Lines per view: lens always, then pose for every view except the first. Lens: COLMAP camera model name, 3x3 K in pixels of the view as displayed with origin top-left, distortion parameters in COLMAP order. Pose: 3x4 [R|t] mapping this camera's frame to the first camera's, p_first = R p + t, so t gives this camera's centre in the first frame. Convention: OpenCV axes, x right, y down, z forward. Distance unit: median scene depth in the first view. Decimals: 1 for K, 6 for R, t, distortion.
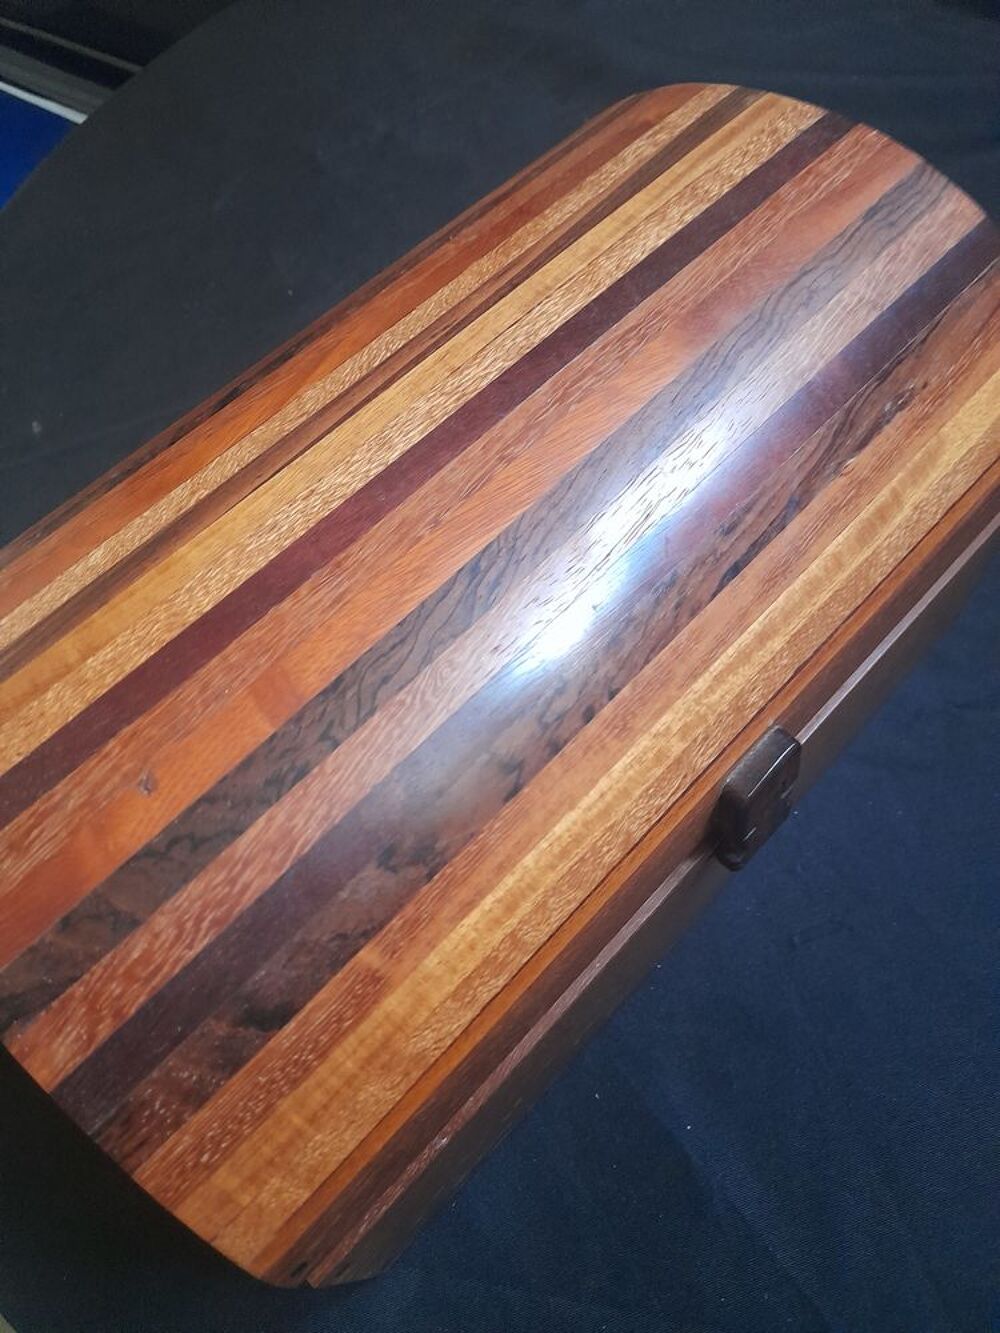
lens RADIAL K [[1104.4, 0, 500.0], [0, 1104.4, 666.5], [0, 0, 1]] dist [-0.003531, -0.005042]
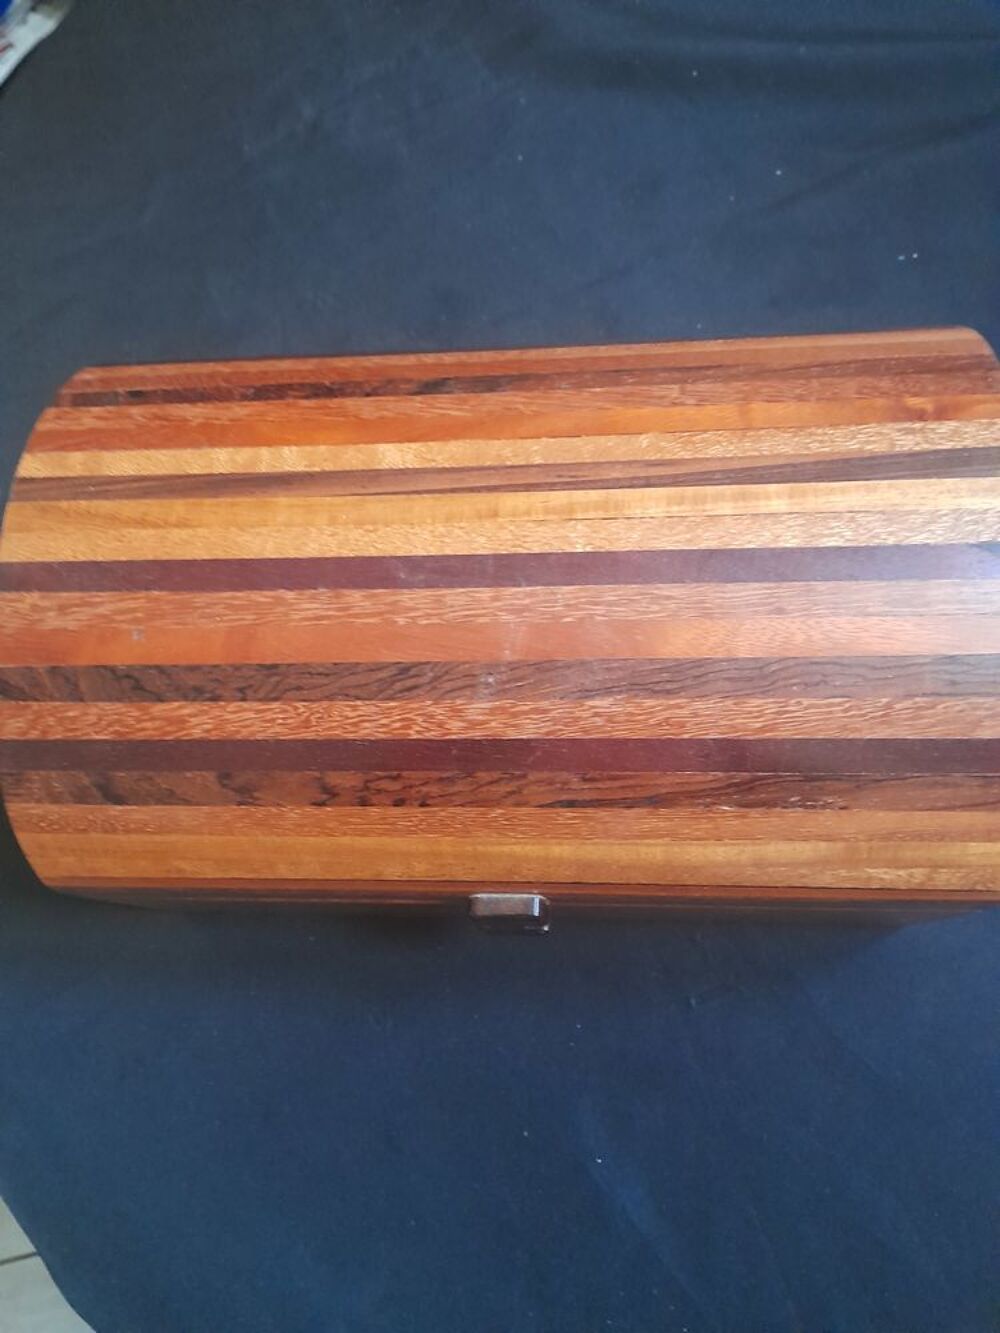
lens RADIAL K [[1104.4, 0, 500.0], [0, 1104.4, 666.5], [0, 0, 1]] dist [-0.003531, -0.005042]
pose [[0.681564, 0.709661, -0.178473, 0.316298], [-0.588147, 0.676372, 0.443401, -0.818208], [0.435378, -0.197238, 0.878375, -0.123184]]
